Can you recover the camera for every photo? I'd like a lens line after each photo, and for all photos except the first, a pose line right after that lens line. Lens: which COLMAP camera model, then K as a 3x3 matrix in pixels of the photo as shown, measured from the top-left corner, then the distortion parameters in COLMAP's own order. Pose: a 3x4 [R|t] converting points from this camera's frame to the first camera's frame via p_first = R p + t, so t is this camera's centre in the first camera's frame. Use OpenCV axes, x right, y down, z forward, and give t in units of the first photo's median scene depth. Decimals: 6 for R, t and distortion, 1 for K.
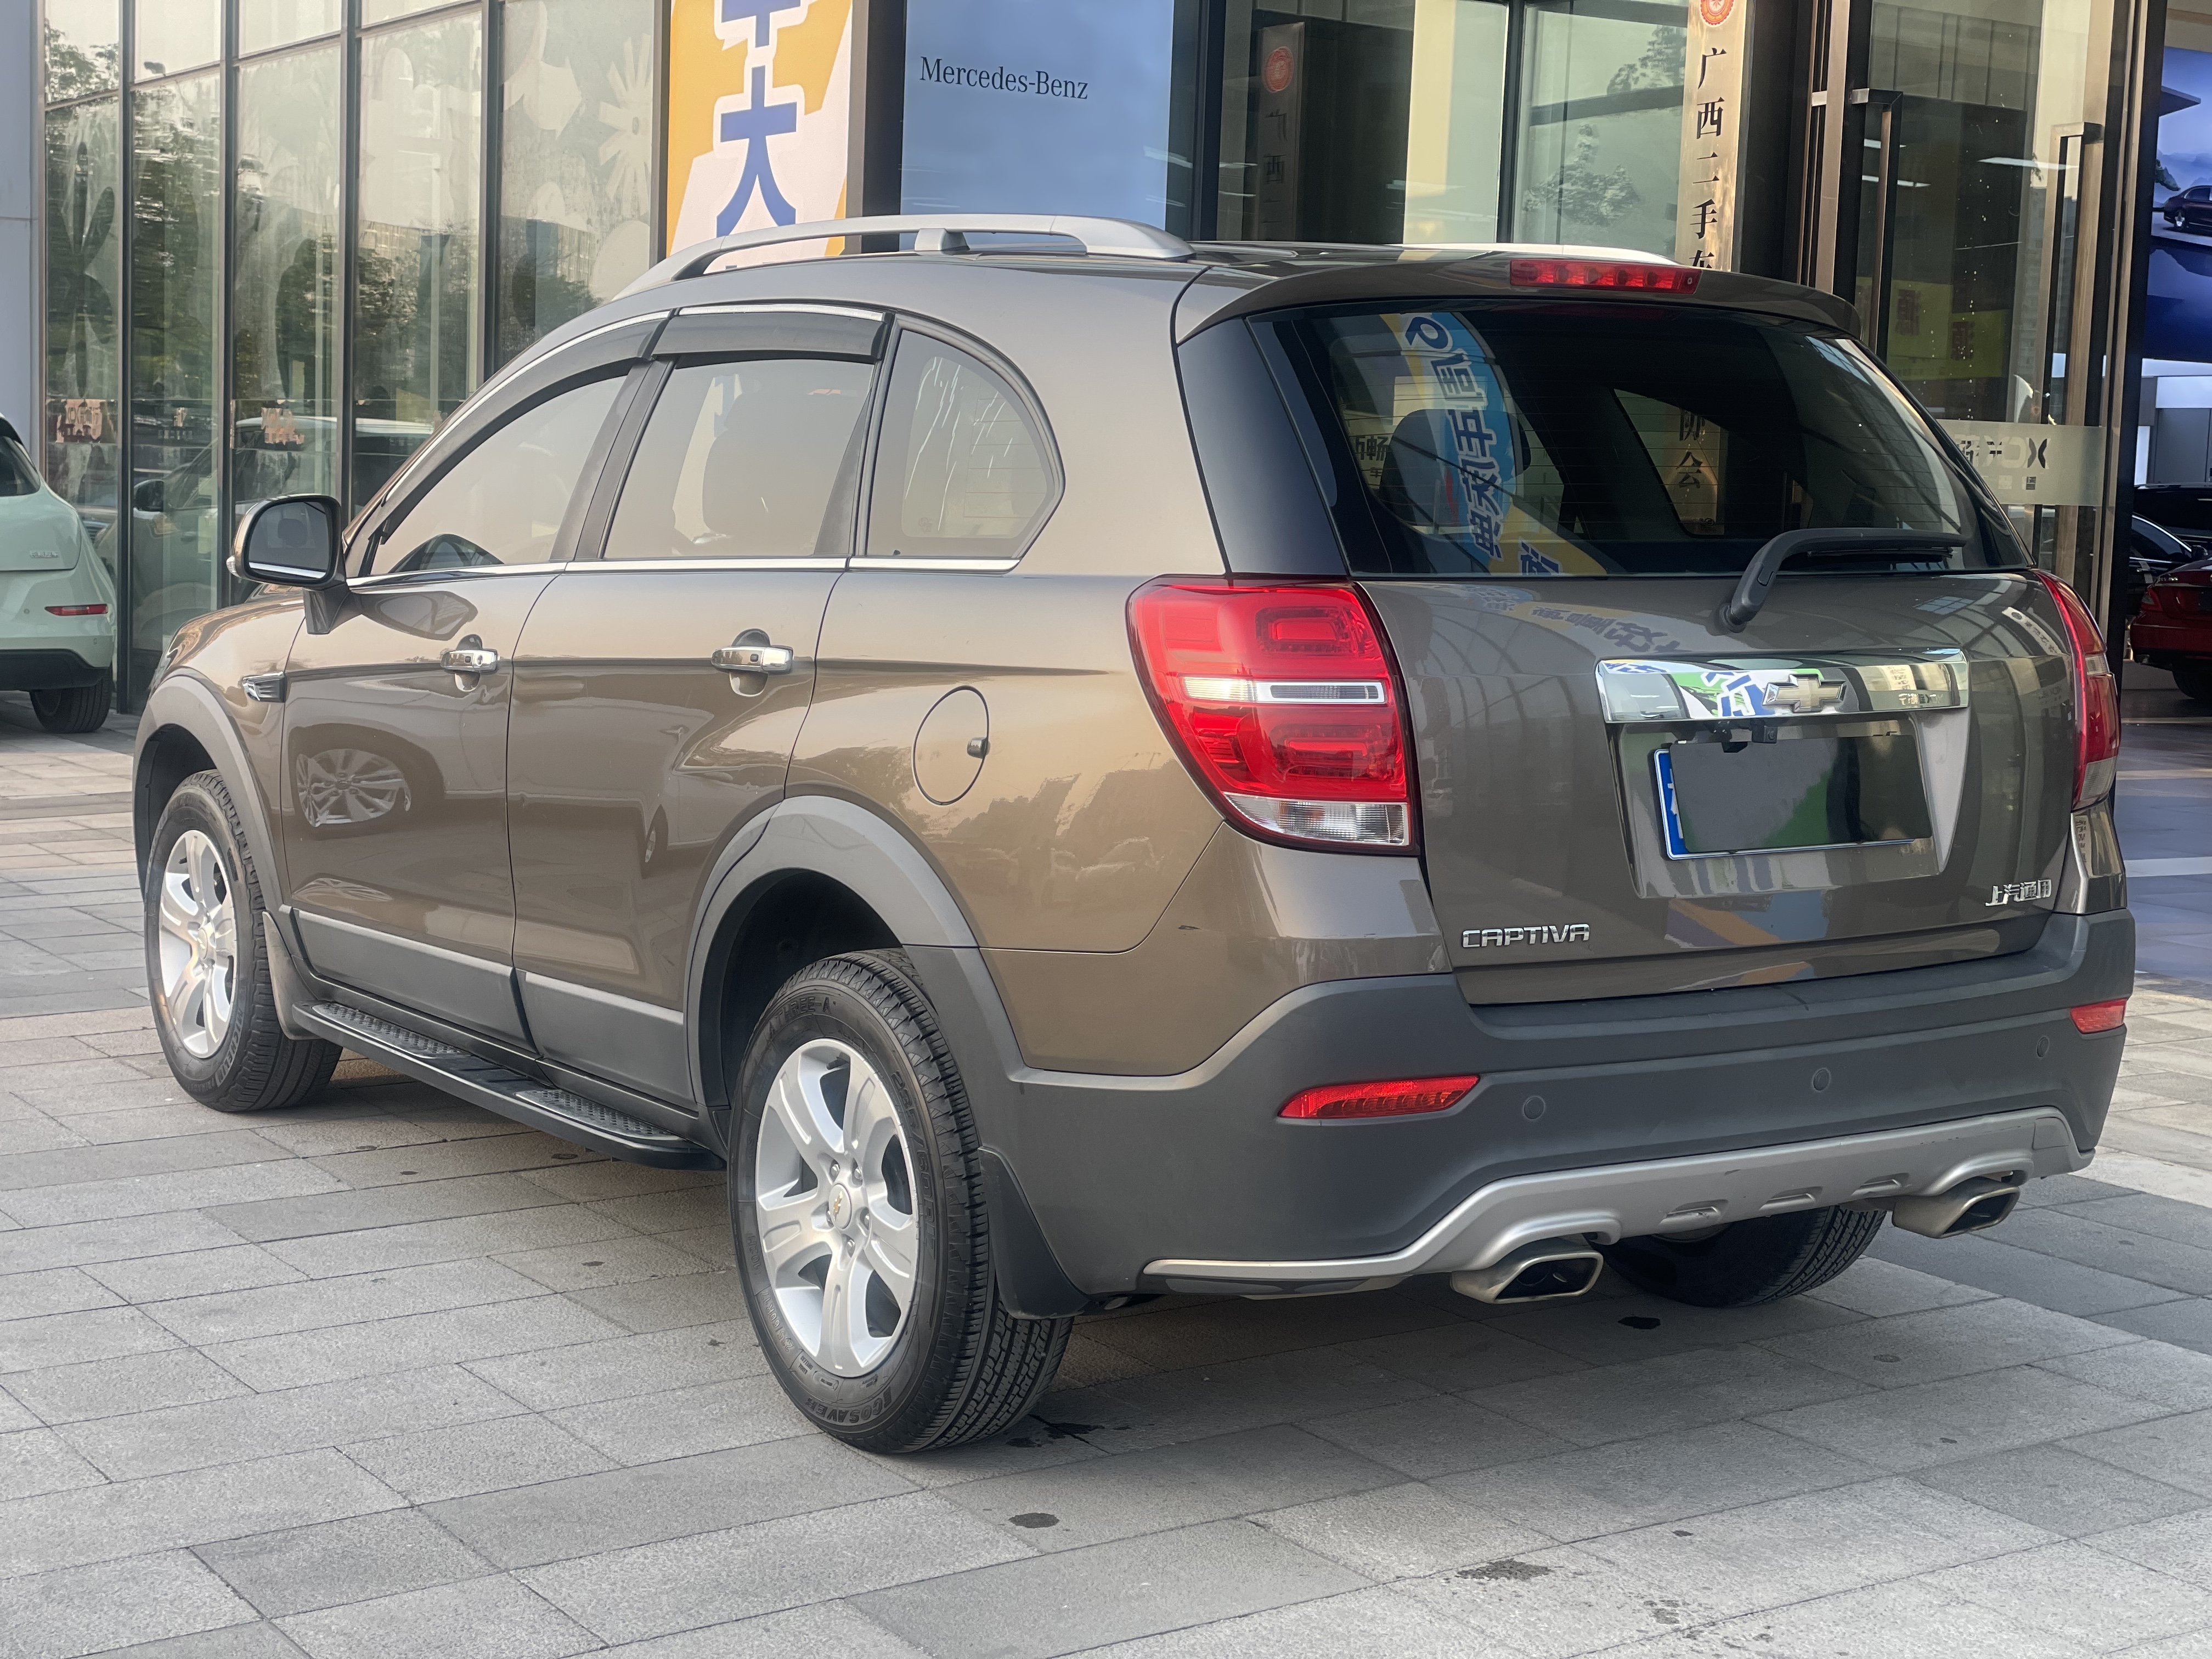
lens RADIAL K [[3392.2, 0, 1106.0], [0, 3392.2, 829.5], [0, 0, 1]] dist [0.138195, 0.000027]
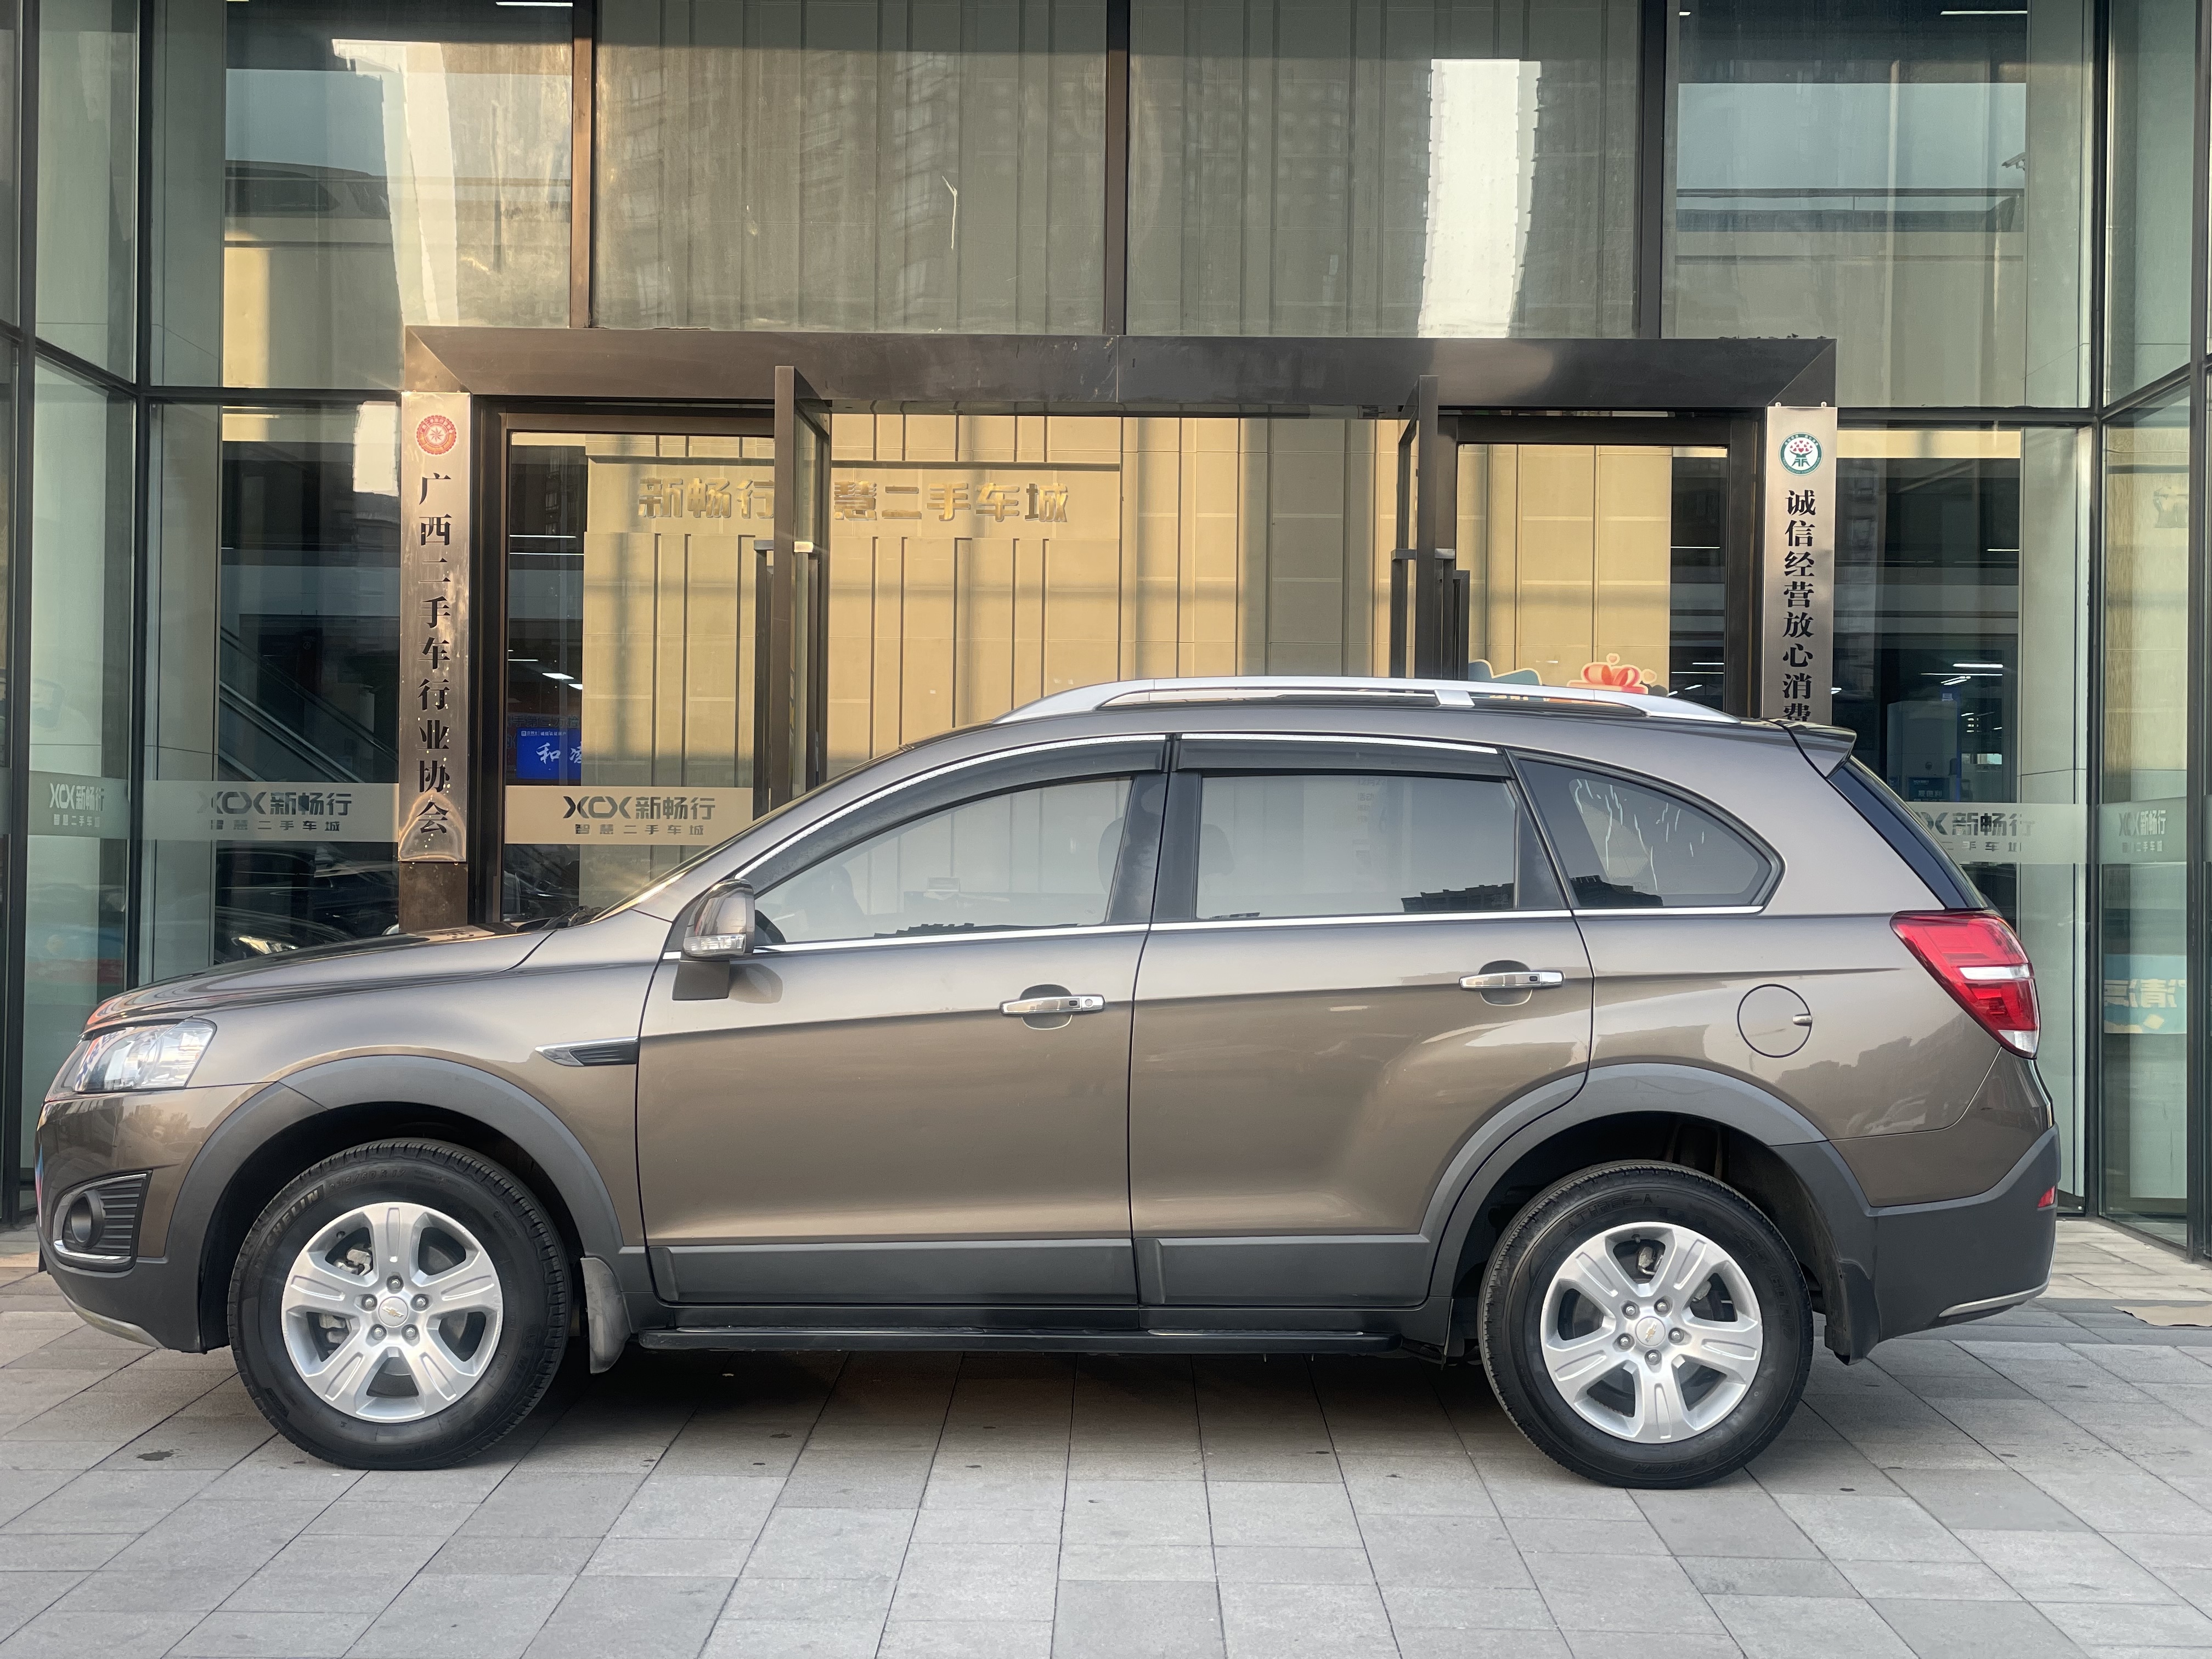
lens RADIAL K [[3392.2, 0, 1106.0], [0, 3392.2, 829.5], [0, 0, 1]] dist [0.138195, 0.000027]
pose [[0.565543, -0.022911, 0.824400, -1.429649], [0.094024, 0.994888, -0.036852, -0.077976], [-0.819341, 0.098354, 0.564806, 0.300143]]
